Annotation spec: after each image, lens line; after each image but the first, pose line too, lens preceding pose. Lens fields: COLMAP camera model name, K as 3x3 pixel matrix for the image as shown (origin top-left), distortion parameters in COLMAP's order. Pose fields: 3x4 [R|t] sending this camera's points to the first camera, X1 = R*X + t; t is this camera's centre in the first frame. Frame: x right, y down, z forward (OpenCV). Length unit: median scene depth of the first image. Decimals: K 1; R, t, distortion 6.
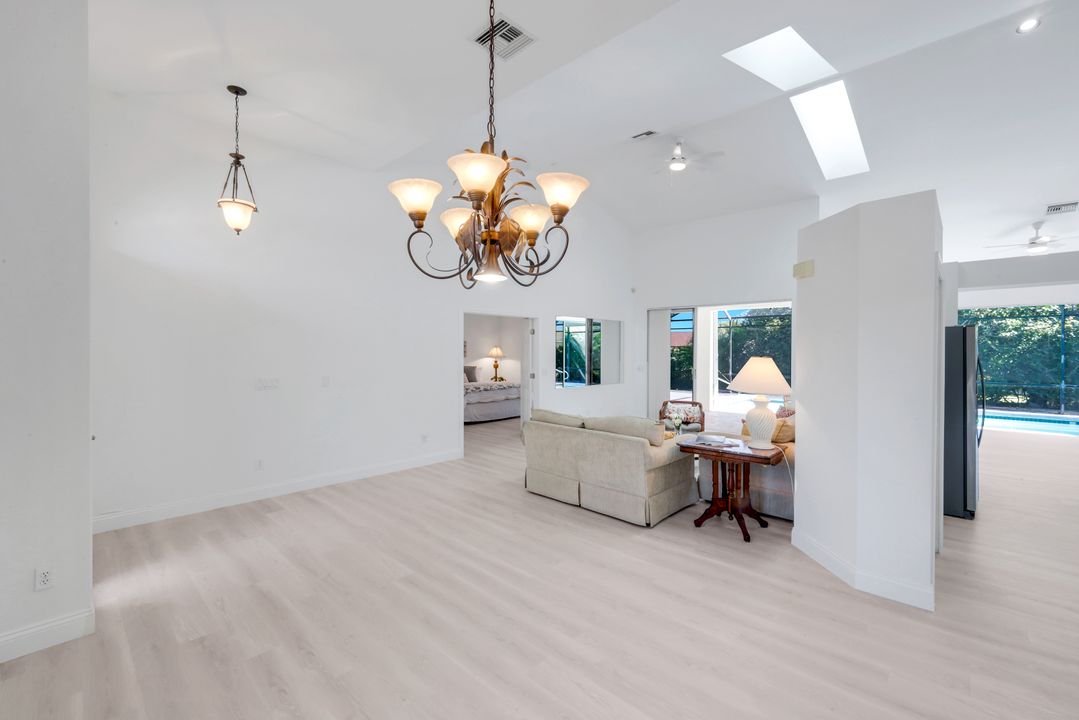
lens RADIAL K [[457.7, 0, 539.5], [0, 457.7, 360.0], [0, 0, 1]] dist [-0.000237, -0.000018]
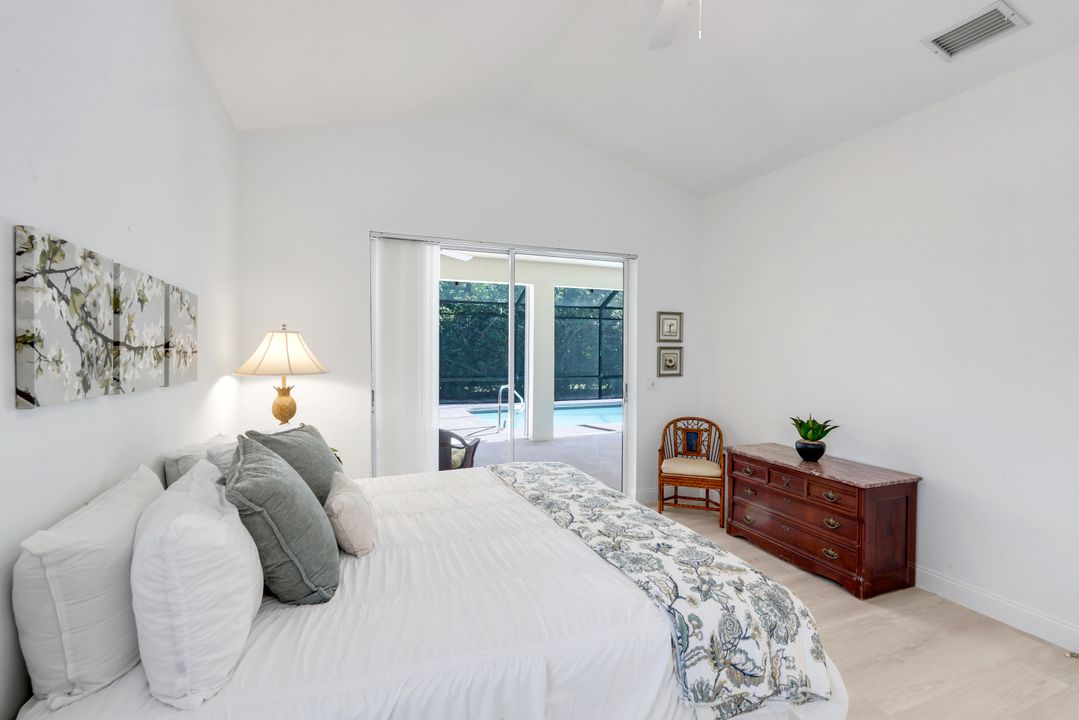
lens RADIAL K [[457.7, 0, 539.5], [0, 457.7, 360.0], [0, 0, 1]] dist [-0.000237, -0.000018]
pose [[0.391431, -0.032591, 0.919630, -0.344479], [0.009752, 0.999463, 0.031269, -0.025120], [-0.920156, -0.003271, 0.391538, 1.013085]]
